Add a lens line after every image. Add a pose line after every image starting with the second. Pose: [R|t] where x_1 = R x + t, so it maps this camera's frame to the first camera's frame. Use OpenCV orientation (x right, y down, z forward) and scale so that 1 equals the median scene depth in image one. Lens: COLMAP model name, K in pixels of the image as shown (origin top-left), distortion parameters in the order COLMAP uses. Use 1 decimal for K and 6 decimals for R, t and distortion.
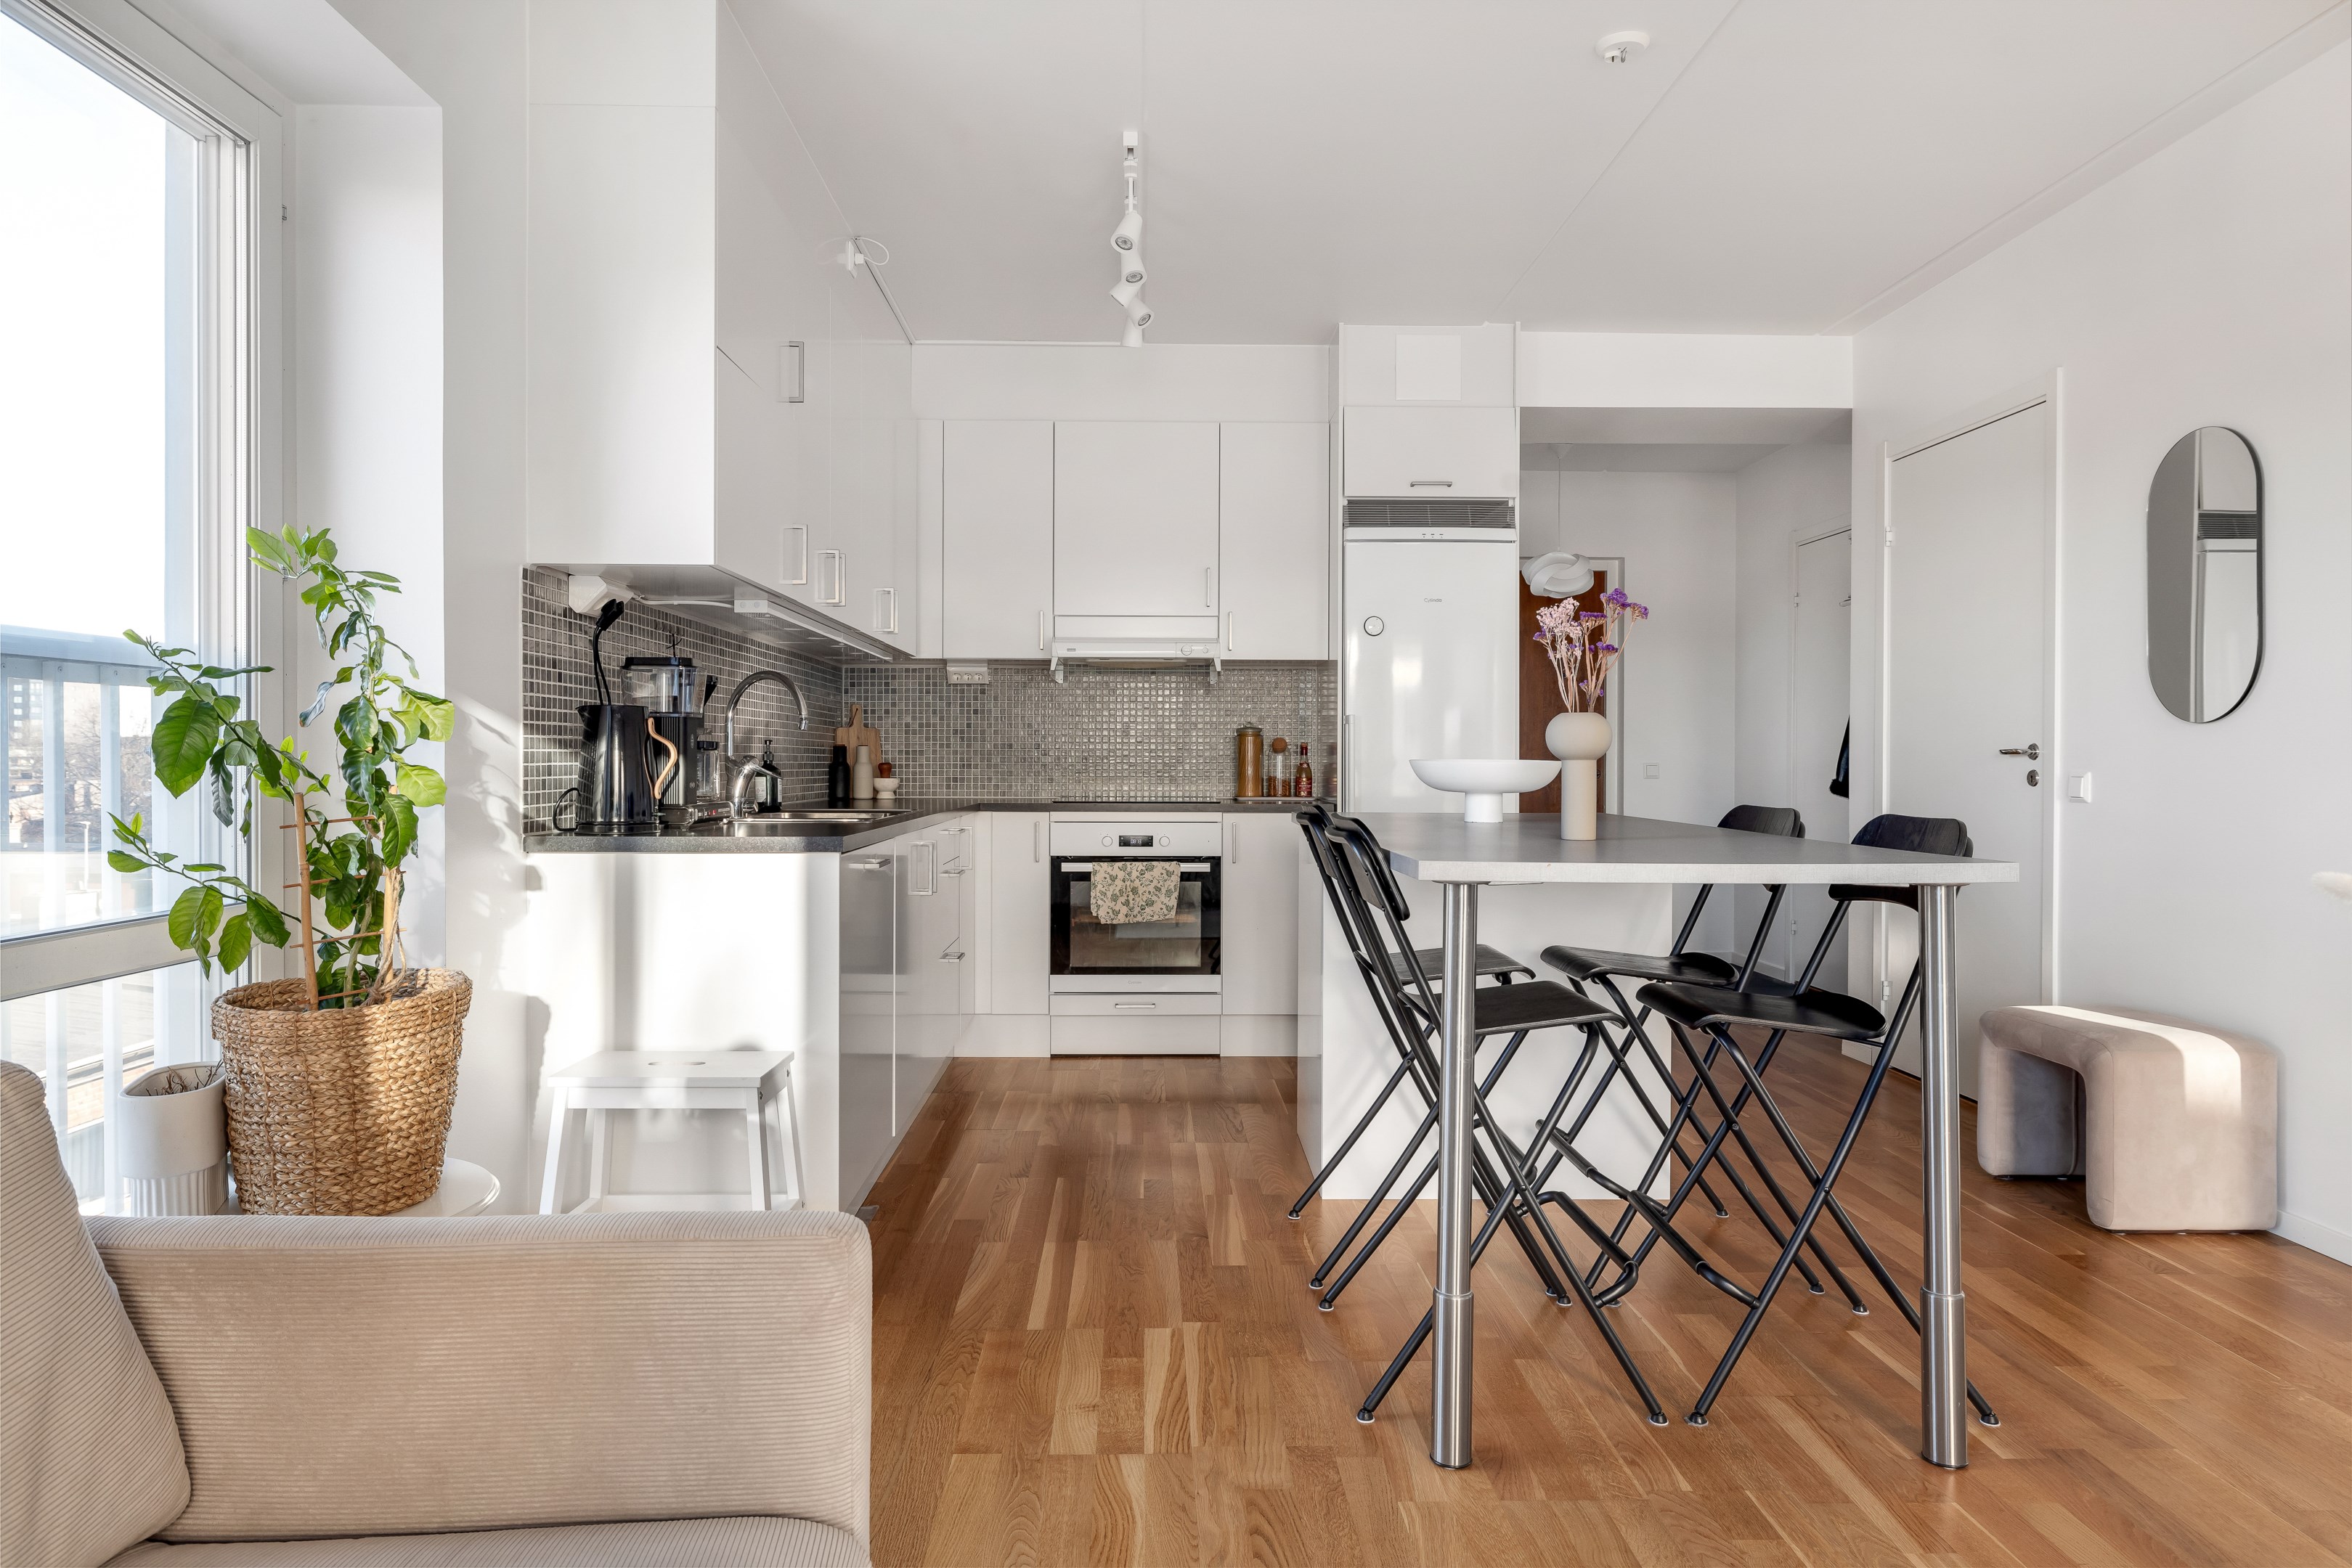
lens RADIAL K [[1318.9, 0, 1174.2], [0, 1318.9, 773.9], [0, 0, 1]] dist [0.000091, 0.001546]
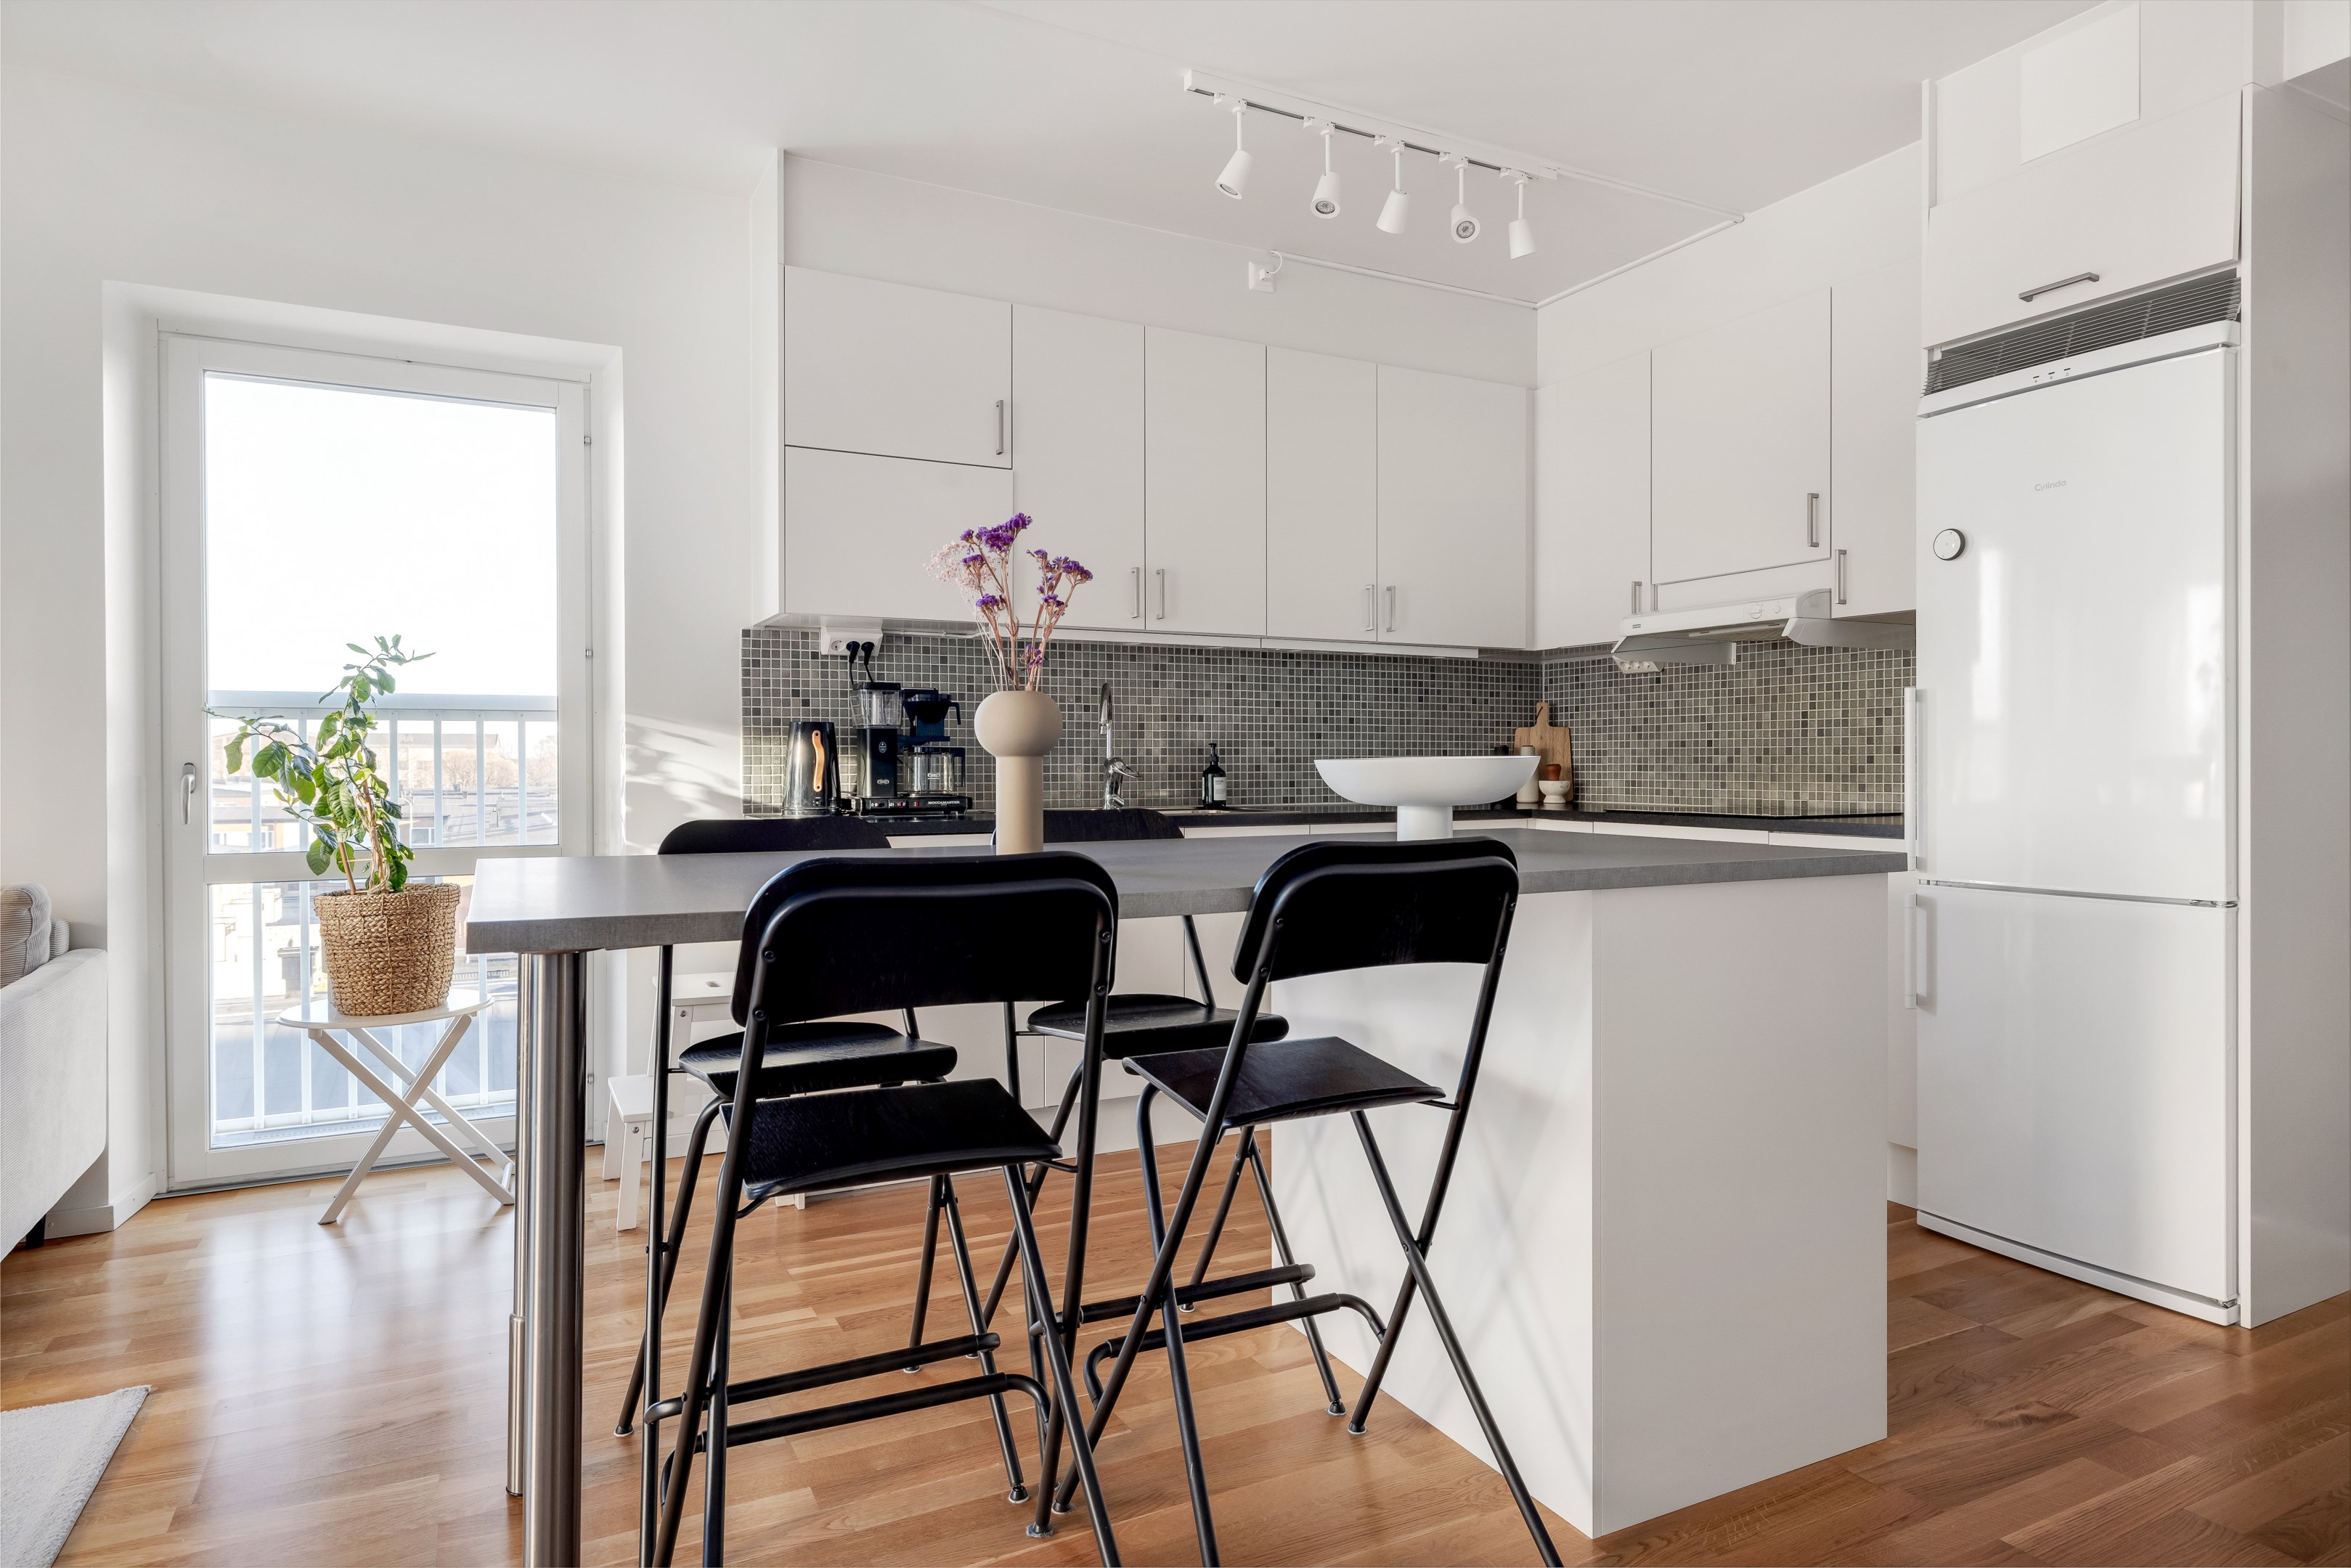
lens RADIAL K [[1318.4, 0, 1136.2], [0, 1318.4, 779.4], [0, 0, 1]] dist [0.000091, 0.001546]
pose [[0.440226, 0.025443, -0.897526, 0.531108], [-0.013846, 0.999672, 0.021548, -0.015092], [0.897780, 0.002941, 0.440434, 0.395187]]
